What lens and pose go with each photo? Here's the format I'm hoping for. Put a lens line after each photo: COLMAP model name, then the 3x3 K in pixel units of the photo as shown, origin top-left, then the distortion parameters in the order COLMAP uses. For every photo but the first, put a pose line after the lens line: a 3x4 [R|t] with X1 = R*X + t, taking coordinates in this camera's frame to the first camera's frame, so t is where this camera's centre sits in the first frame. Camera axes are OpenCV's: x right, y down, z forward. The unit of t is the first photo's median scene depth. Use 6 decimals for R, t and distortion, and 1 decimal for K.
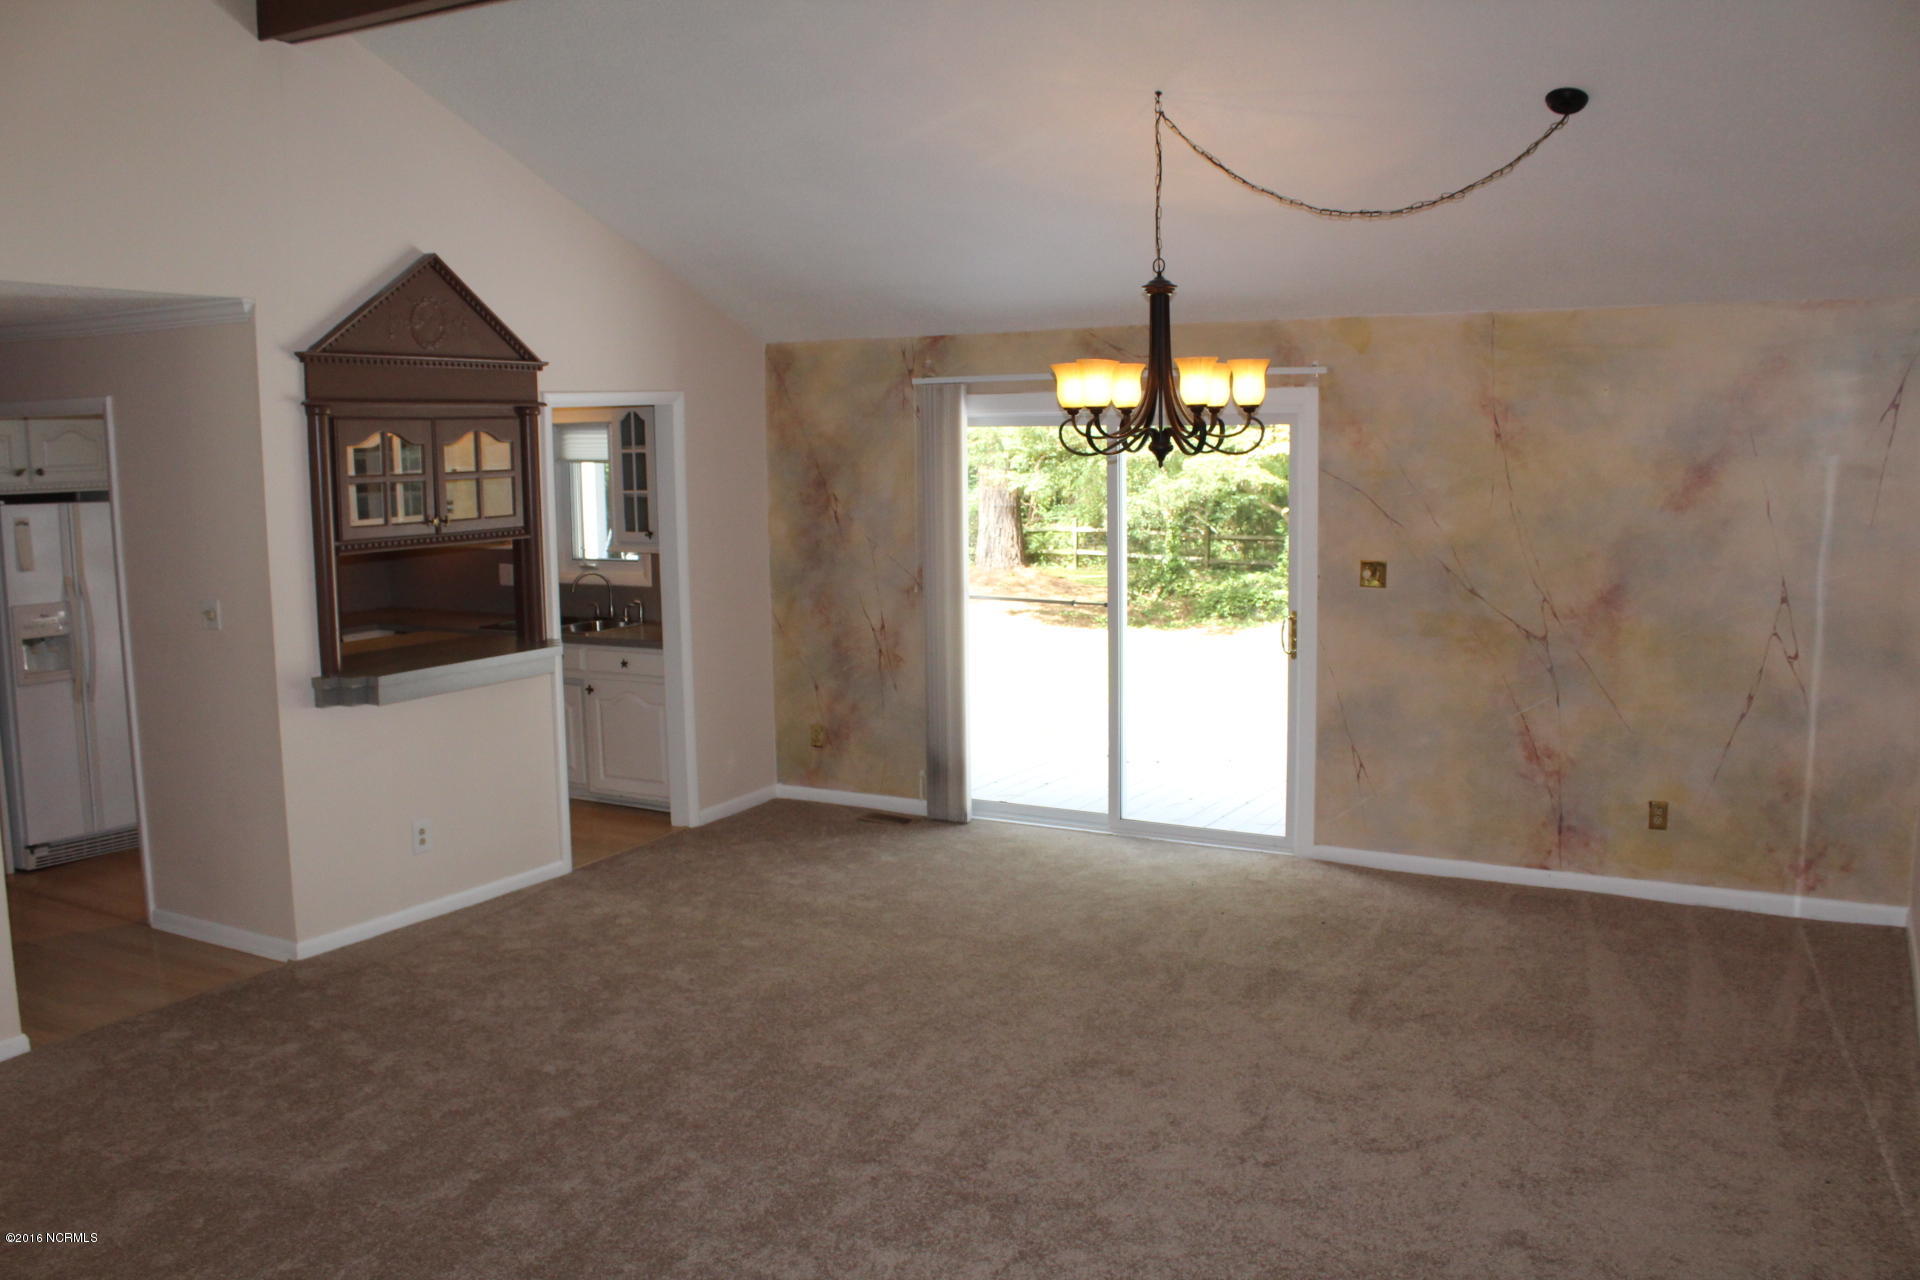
lens RADIAL K [[1601.9, 0, 956.3], [0, 1601.9, 643.4], [0, 0, 1]] dist [-0.176537, 0.160155]
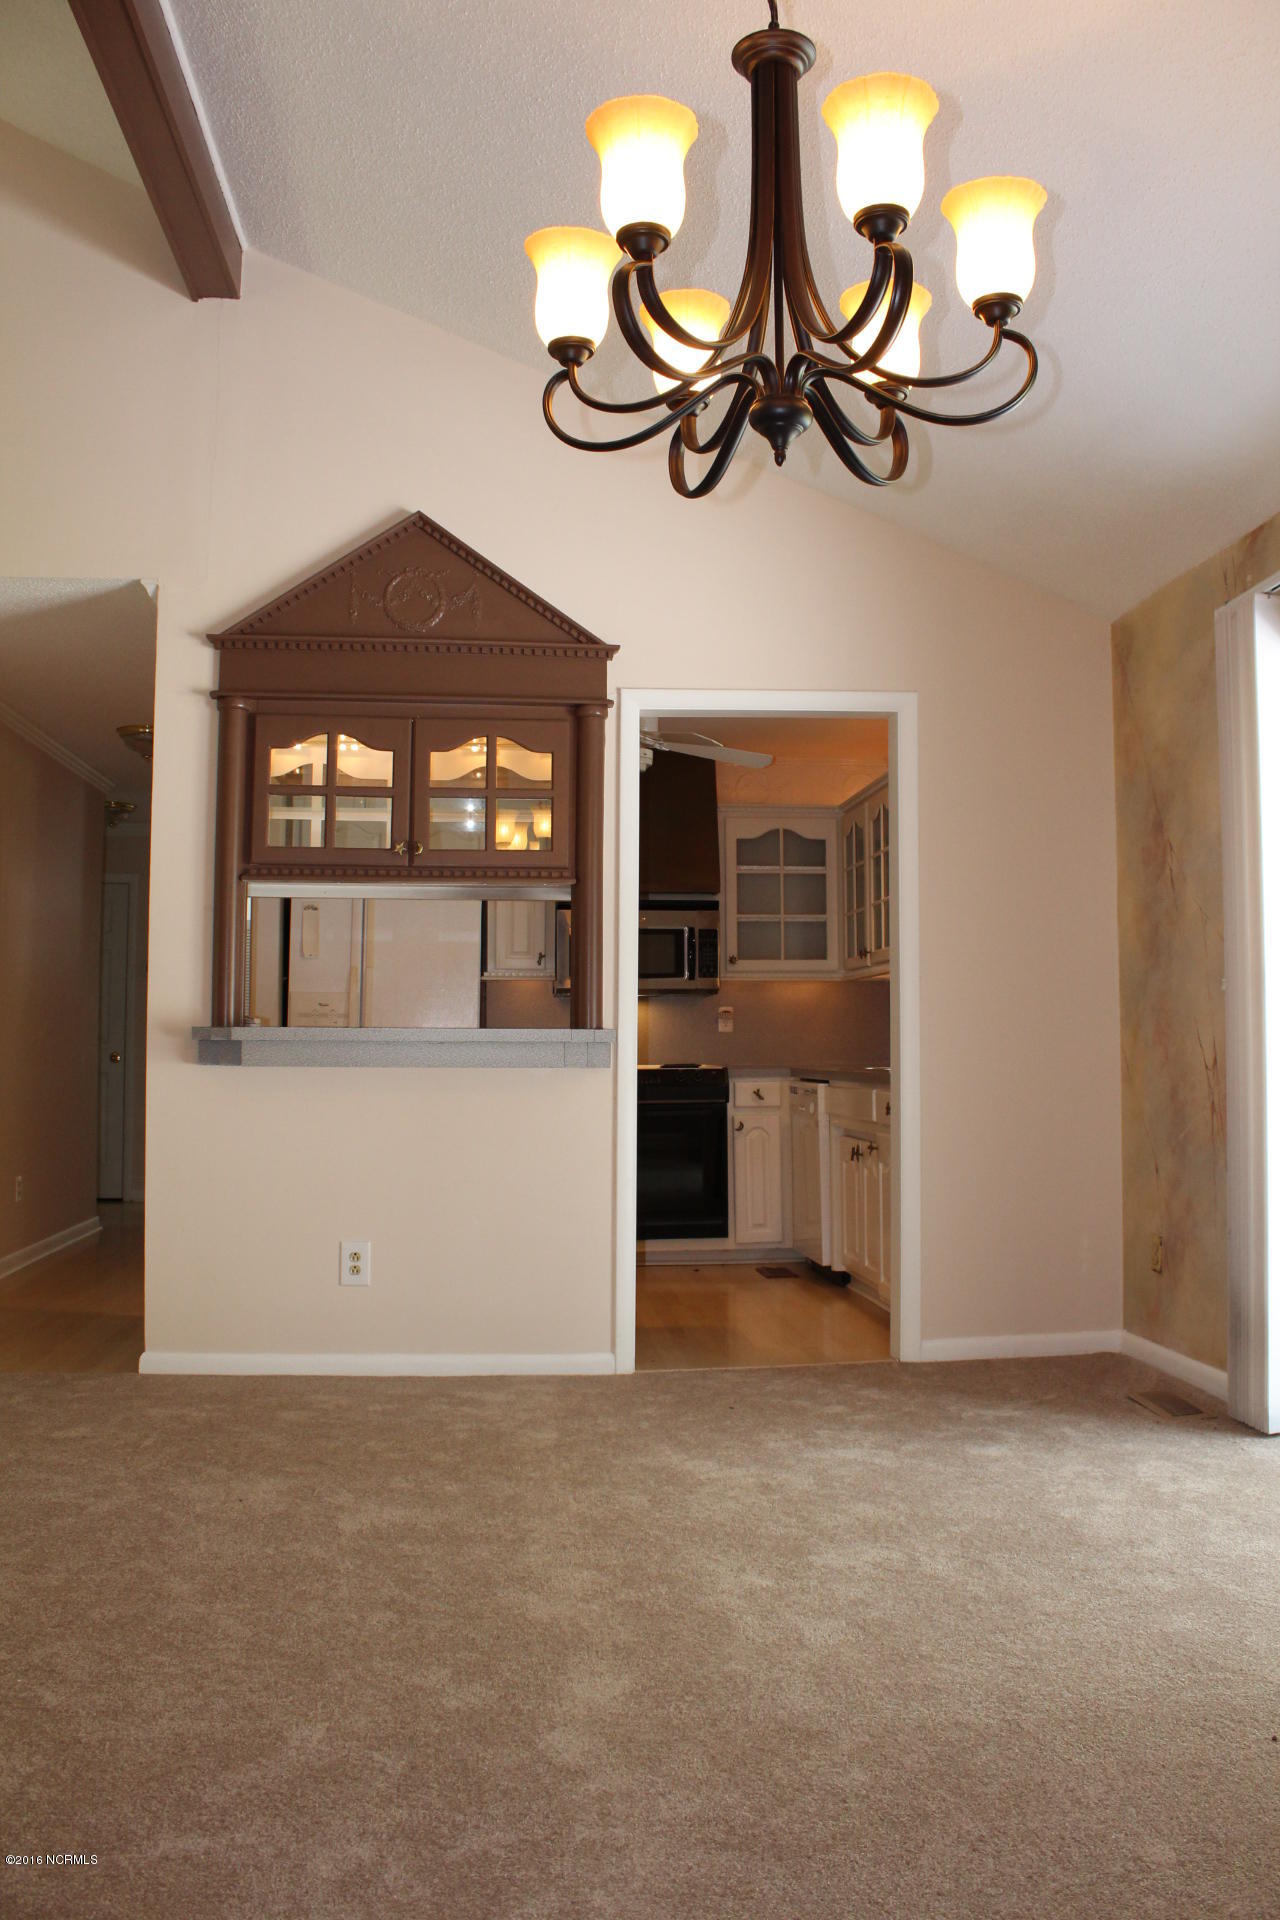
lens RADIAL K [[1601.9, 0, 638.6], [0, 1601.9, 925.3], [0, 0, 1]] dist [-0.176537, 0.160155]
pose [[0.588120, -0.043809, -0.807586, 0.352061], [-0.114415, 0.983983, -0.136700, 0.051129], [0.800640, 0.172796, 0.573688, 0.636896]]
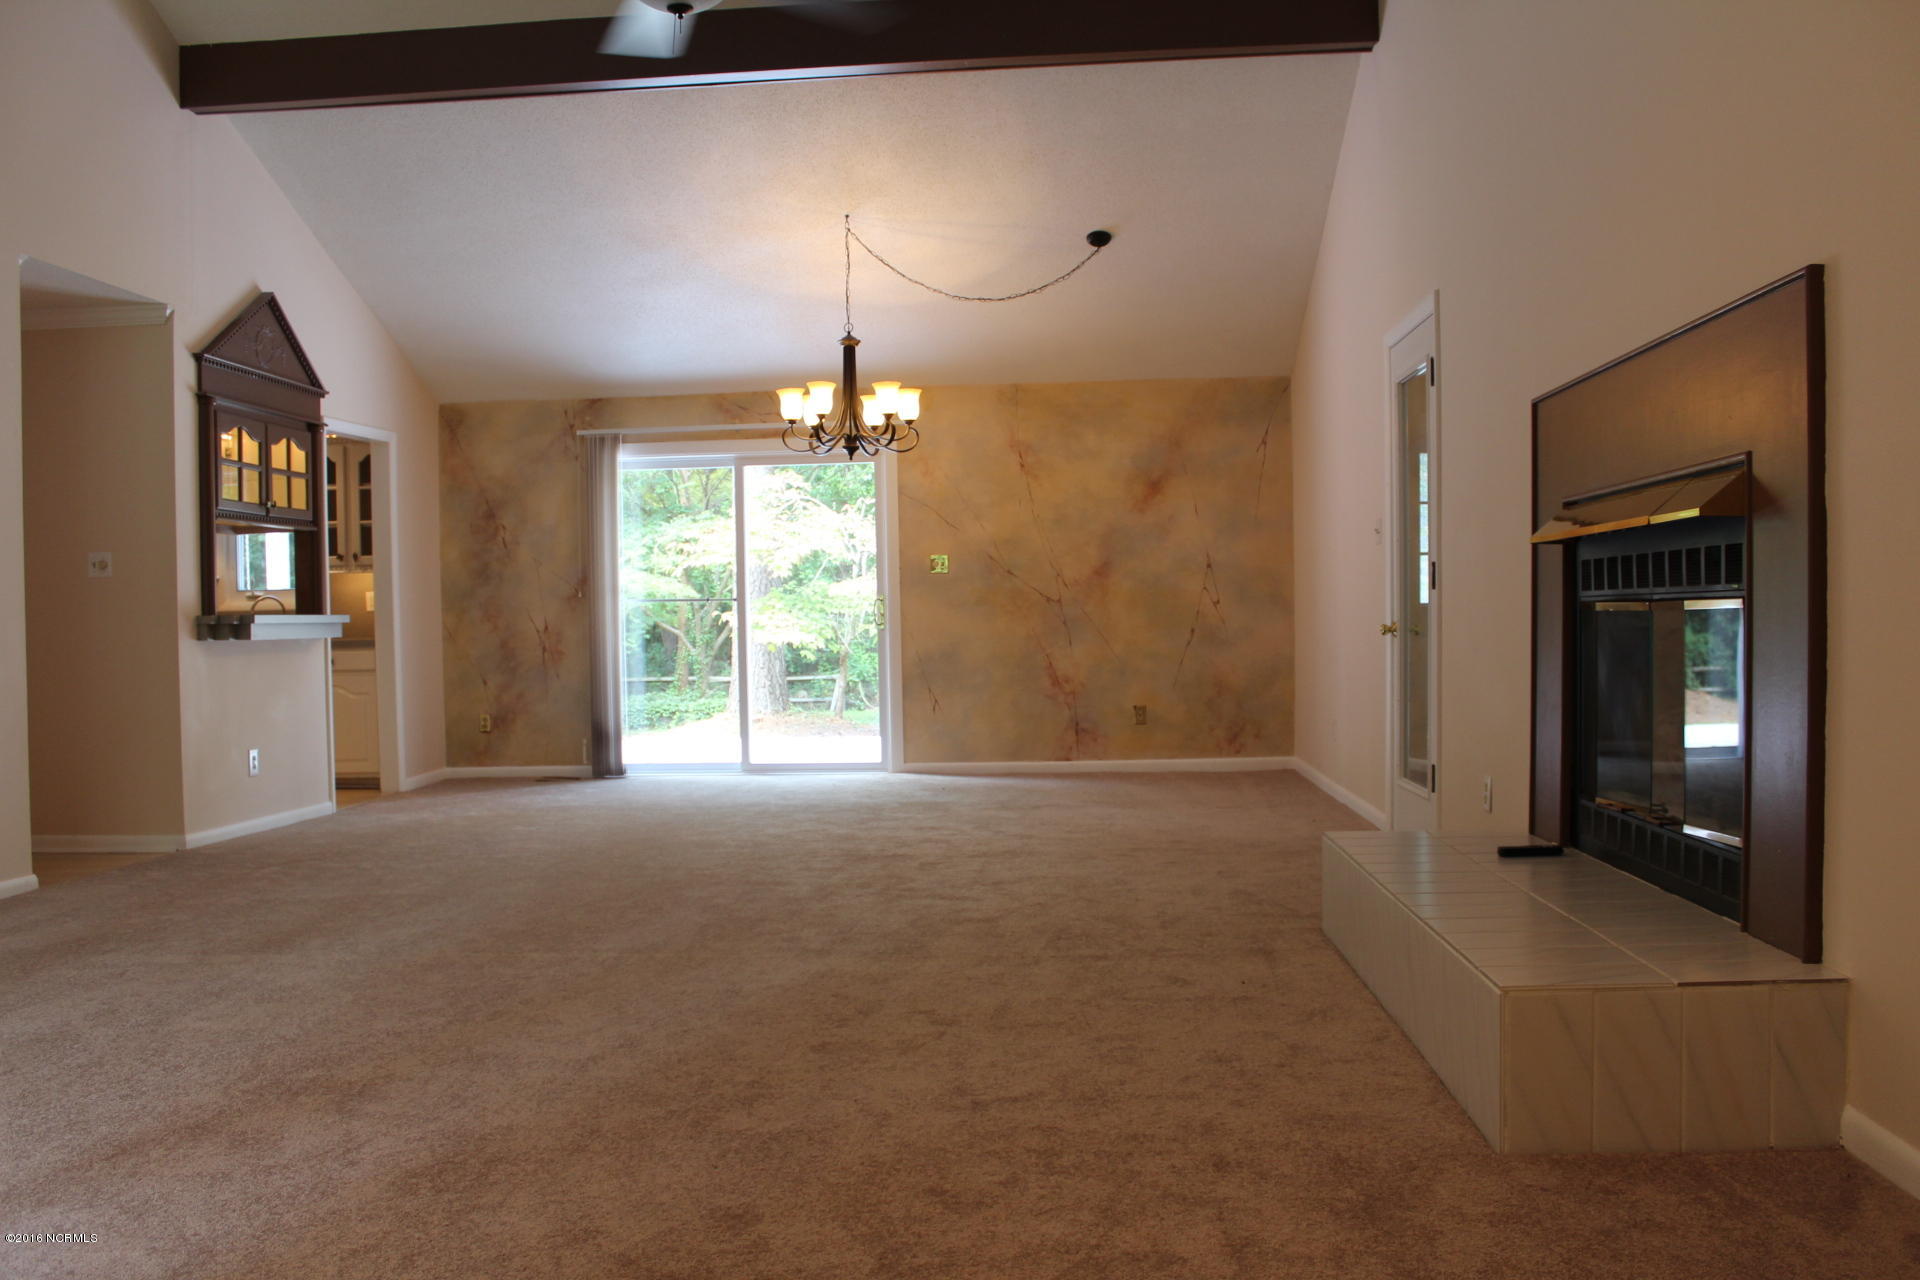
lens RADIAL K [[1601.9, 0, 956.3], [0, 1601.9, 643.4], [0, 0, 1]] dist [-0.176537, 0.160155]
pose [[0.903185, -0.010195, 0.429131, -0.358820], [0.060765, 0.992687, -0.104307, 0.186869], [-0.424929, 0.120285, 0.897199, -0.307516]]
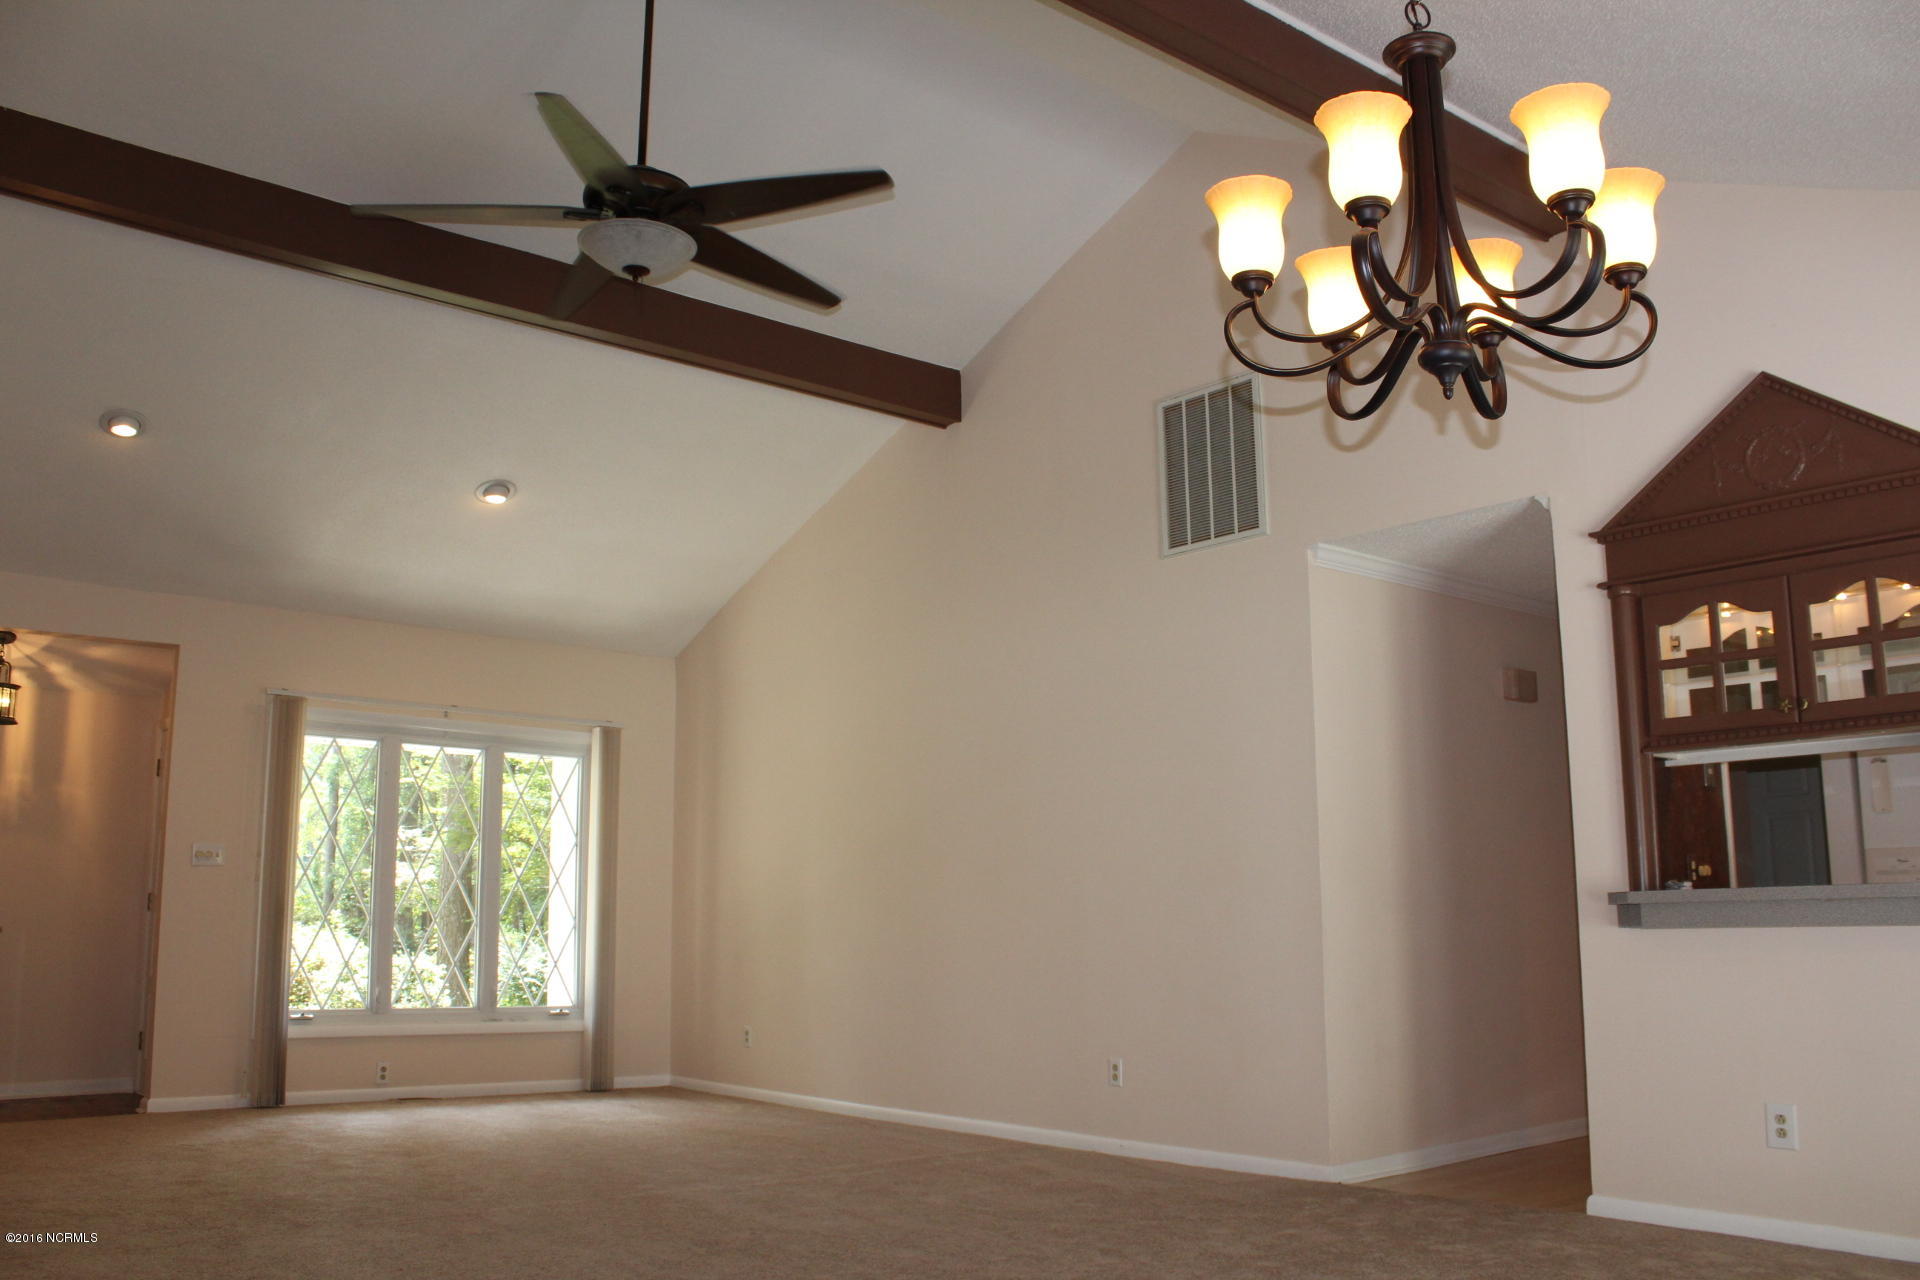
lens RADIAL K [[1584.1, 0, 996.3], [0, 1584.1, 632.6], [0, 0, 1]] dist [-0.163336, 0.150683]
pose [[-0.324398, -0.153246, -0.933425, 0.484628], [-0.110202, 0.986193, -0.123611, 0.021870], [0.939479, 0.062766, -0.336807, 0.865151]]
